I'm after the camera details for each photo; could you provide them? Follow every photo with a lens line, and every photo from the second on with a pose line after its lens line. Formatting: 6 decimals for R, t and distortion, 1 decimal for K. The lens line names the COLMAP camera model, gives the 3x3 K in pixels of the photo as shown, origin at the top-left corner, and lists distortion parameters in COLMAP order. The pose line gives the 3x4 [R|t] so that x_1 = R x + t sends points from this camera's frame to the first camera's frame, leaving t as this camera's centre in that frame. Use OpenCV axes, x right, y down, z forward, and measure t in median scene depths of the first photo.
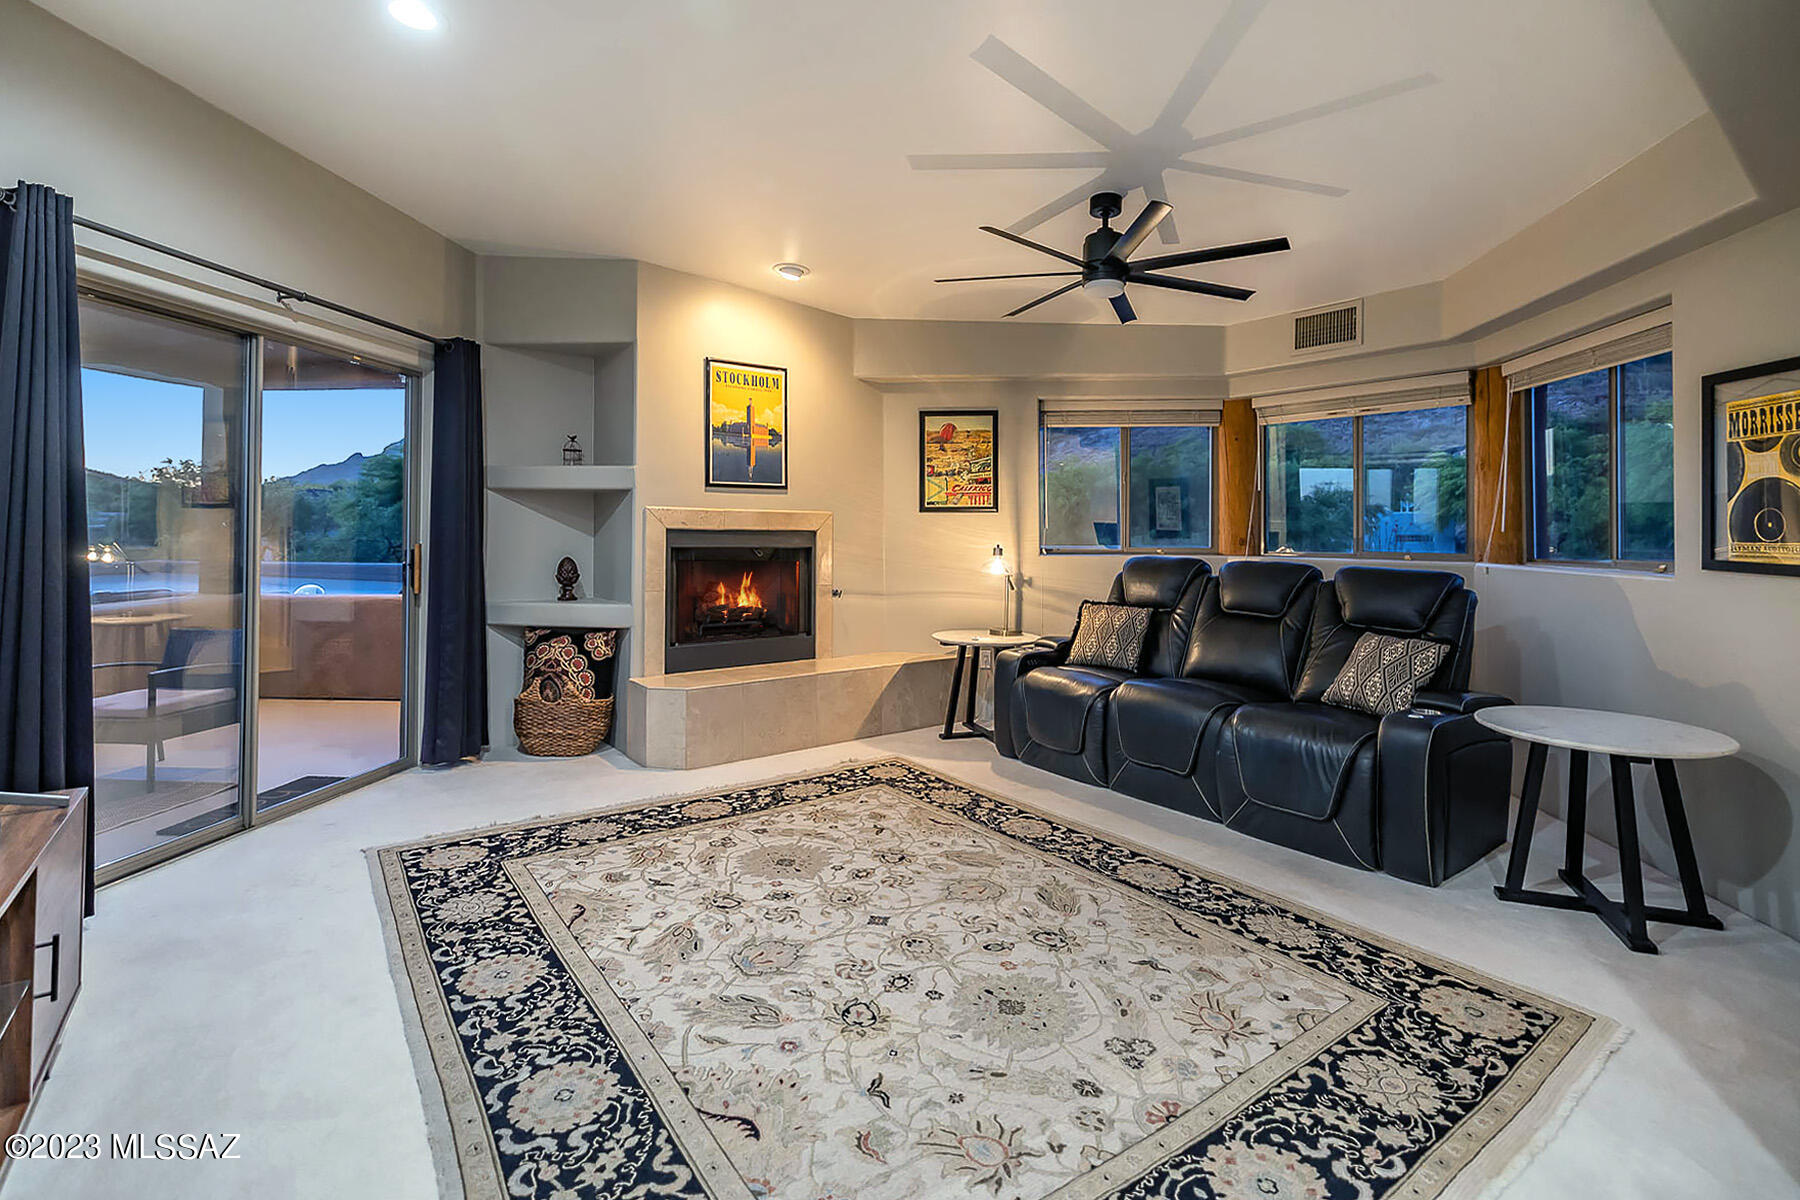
lens RADIAL K [[809.5, 0, 882.1], [0, 809.5, 532.2], [0, 0, 1]] dist [0.002022, -0.002770]
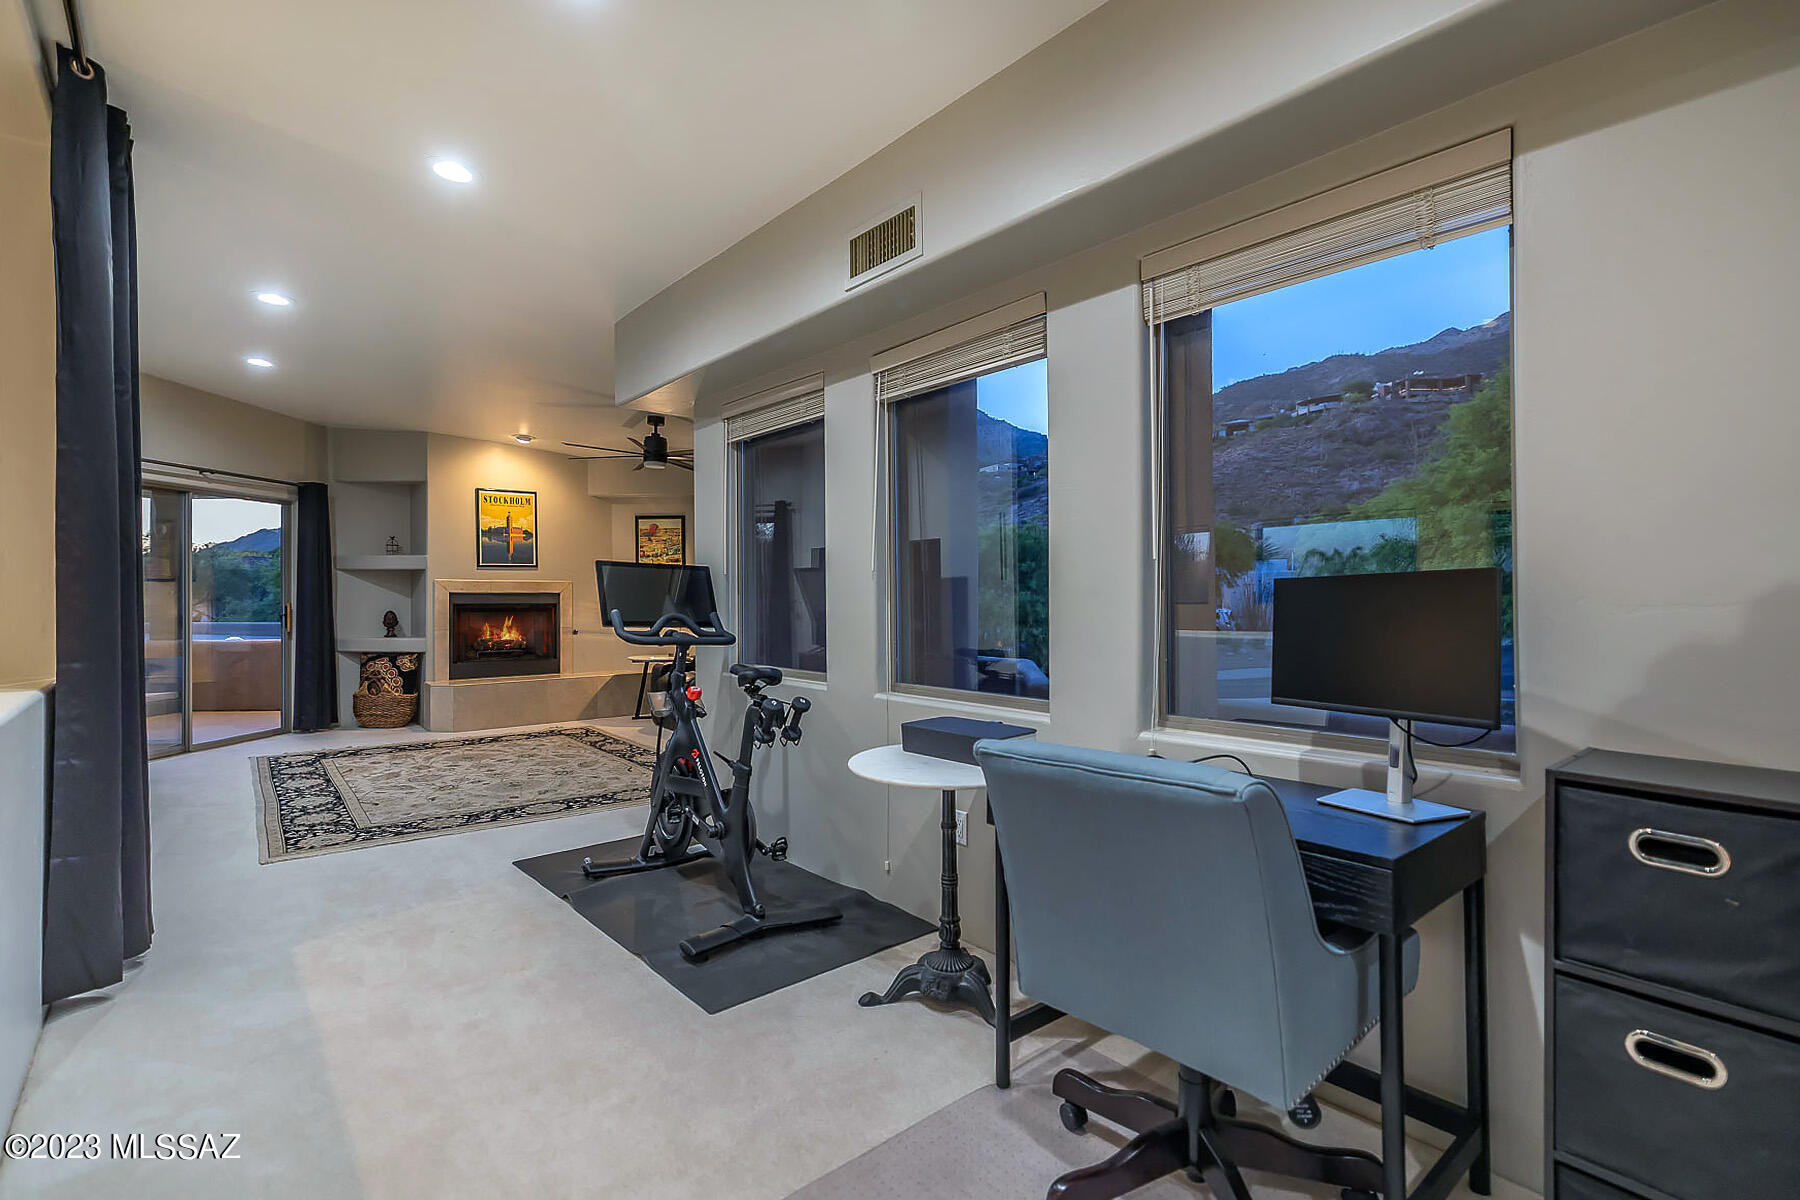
lens RADIAL K [[809.5, 0, 899.5], [0, 809.5, 597.1], [0, 0, 1]] dist [0.002022, -0.002770]
pose [[0.998220, -0.009662, 0.058850, 0.558094], [0.009462, 0.999948, 0.003673, 0.007964], [-0.058883, -0.003110, 0.998260, -0.714572]]
